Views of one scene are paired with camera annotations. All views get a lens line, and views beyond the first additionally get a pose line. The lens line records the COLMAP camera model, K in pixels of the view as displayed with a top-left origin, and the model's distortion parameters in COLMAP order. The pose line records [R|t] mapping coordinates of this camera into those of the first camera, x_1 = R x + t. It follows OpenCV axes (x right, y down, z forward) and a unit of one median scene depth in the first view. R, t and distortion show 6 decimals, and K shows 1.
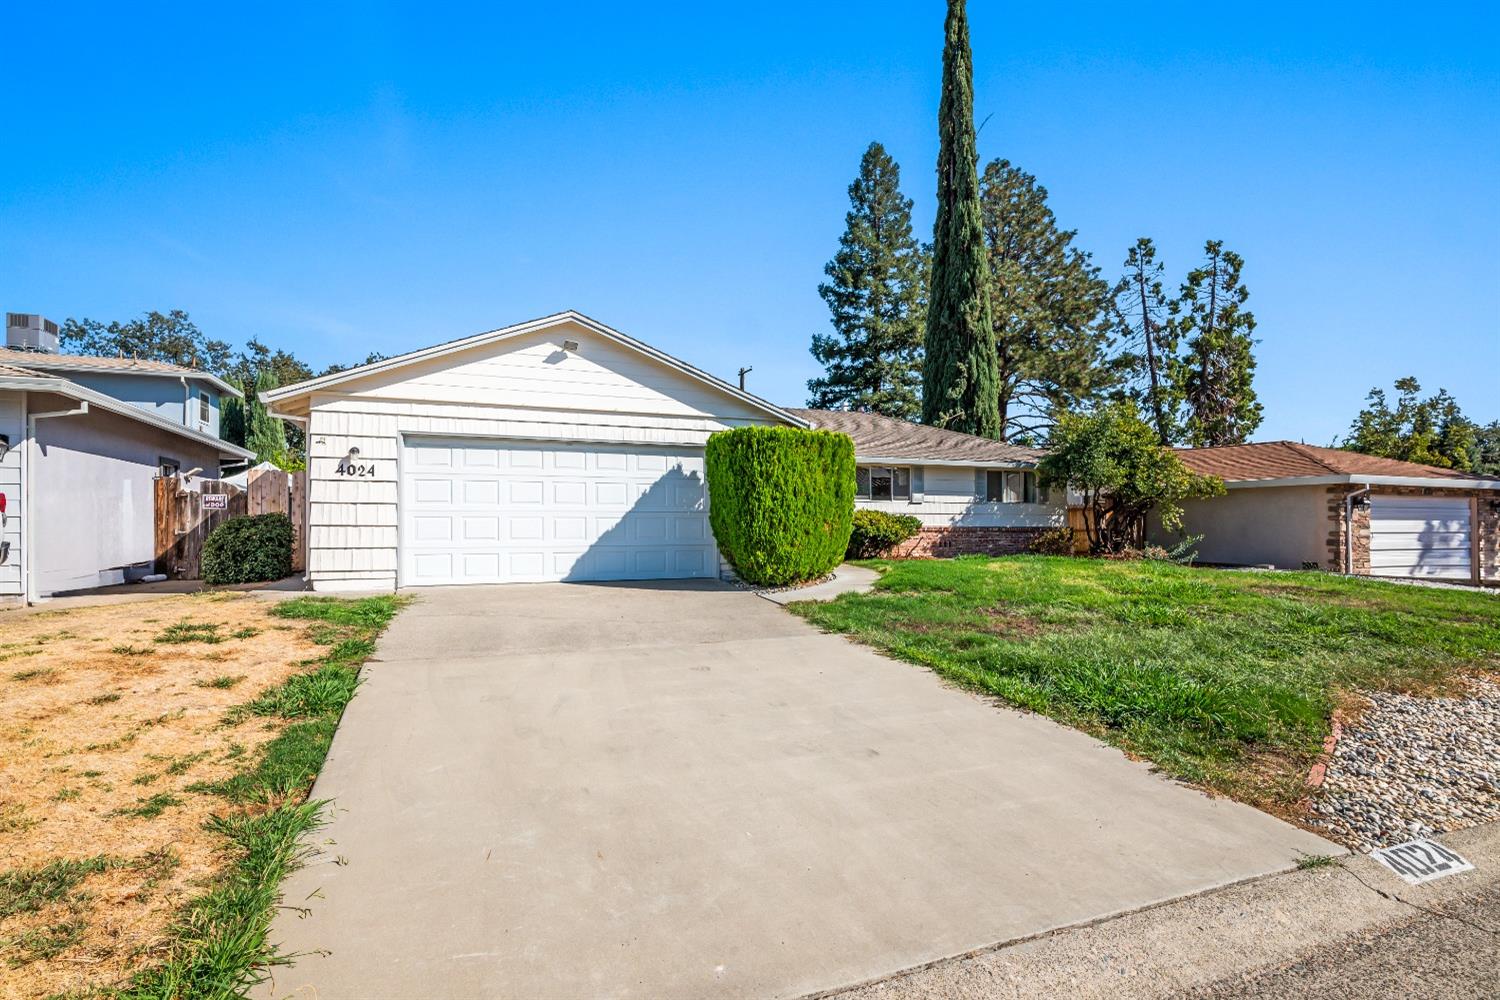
lens RADIAL K [[781.1, 0, 750.0], [0, 781.1, 500.0], [0, 0, 1]] dist [0.000323, -0.000011]
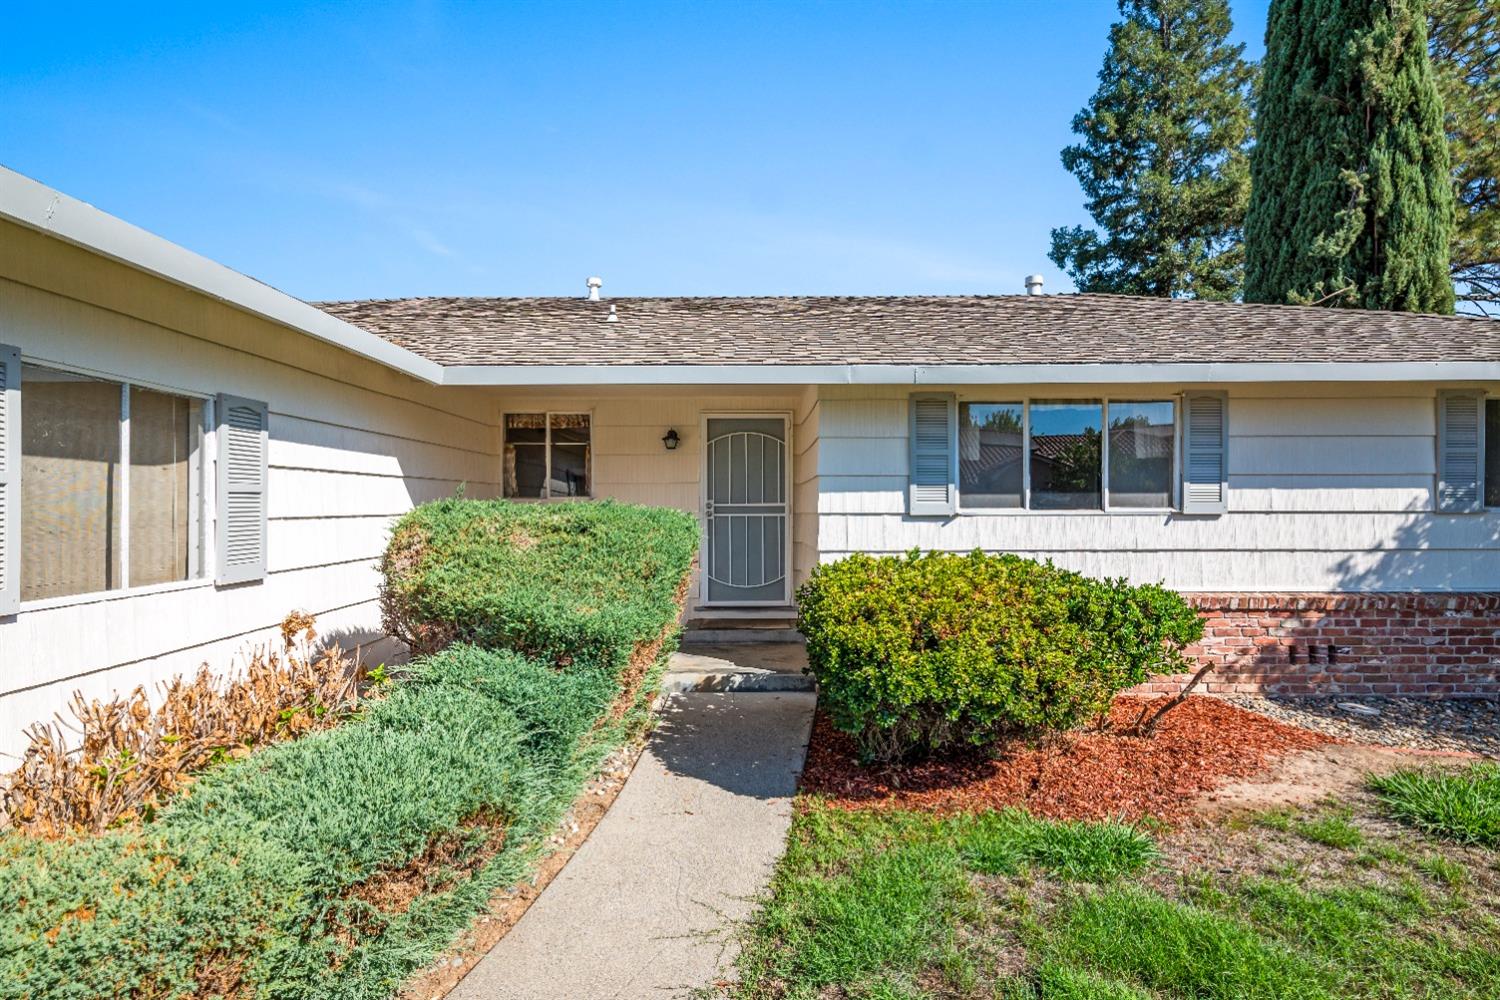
lens RADIAL K [[733.3, 0, 750.0], [0, 733.3, 500.0], [0, 0, 1]] dist [0.000645, -0.000305]
pose [[0.925237, -0.001891, -0.379386, 0.115840], [0.013723, 0.999500, 0.028485, -0.009103], [0.379143, -0.031562, 0.924800, 0.486212]]
